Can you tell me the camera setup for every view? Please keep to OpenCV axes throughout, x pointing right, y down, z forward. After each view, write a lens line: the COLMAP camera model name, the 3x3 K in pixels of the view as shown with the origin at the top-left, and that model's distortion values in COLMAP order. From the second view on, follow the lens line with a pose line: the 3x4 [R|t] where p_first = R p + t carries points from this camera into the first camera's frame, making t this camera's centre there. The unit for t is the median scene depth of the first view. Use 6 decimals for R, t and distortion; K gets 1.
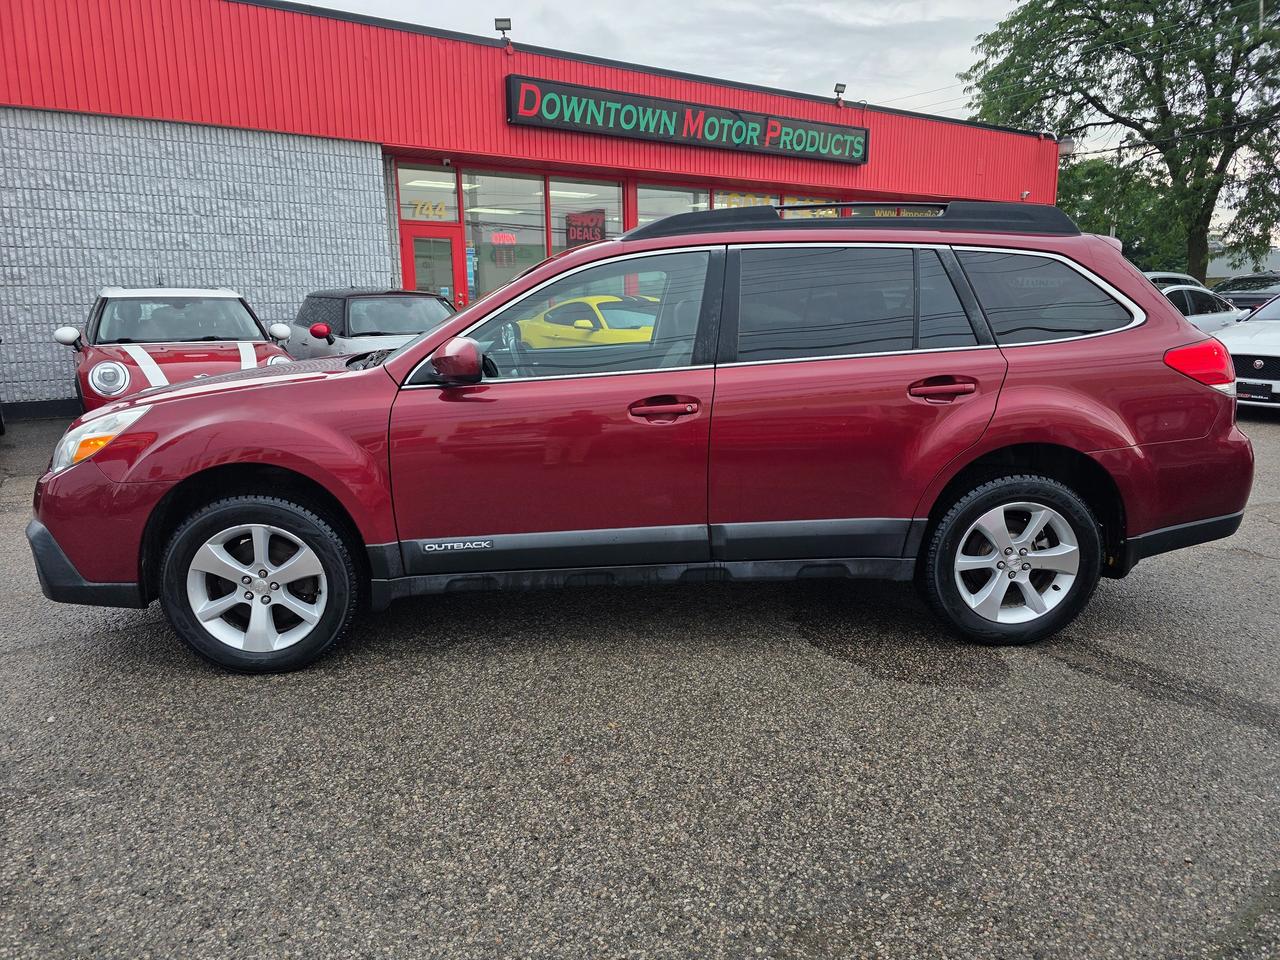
lens RADIAL K [[882.9, 0, 649.5], [0, 882.9, 471.5], [0, 0, 1]] dist [0.049080, -0.052087]
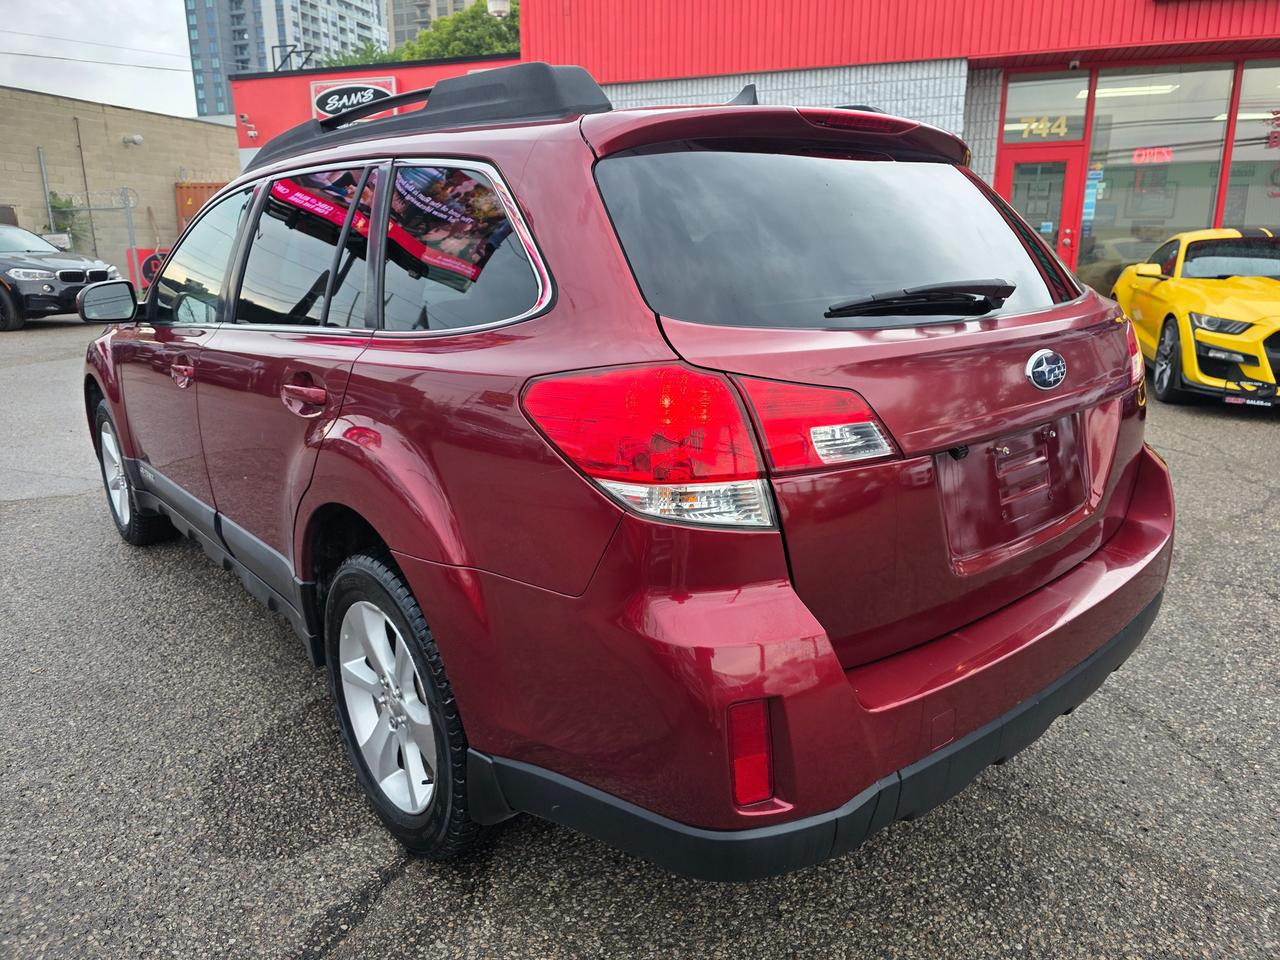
lens RADIAL K [[882.9, 0, 649.5], [0, 882.9, 471.5], [0, 0, 1]] dist [0.049080, -0.052087]
pose [[0.580983, 0.201046, -0.788695, 0.296750], [-0.147333, 0.978982, 0.141021, -0.049269], [0.800470, 0.034270, 0.598393, 0.245843]]
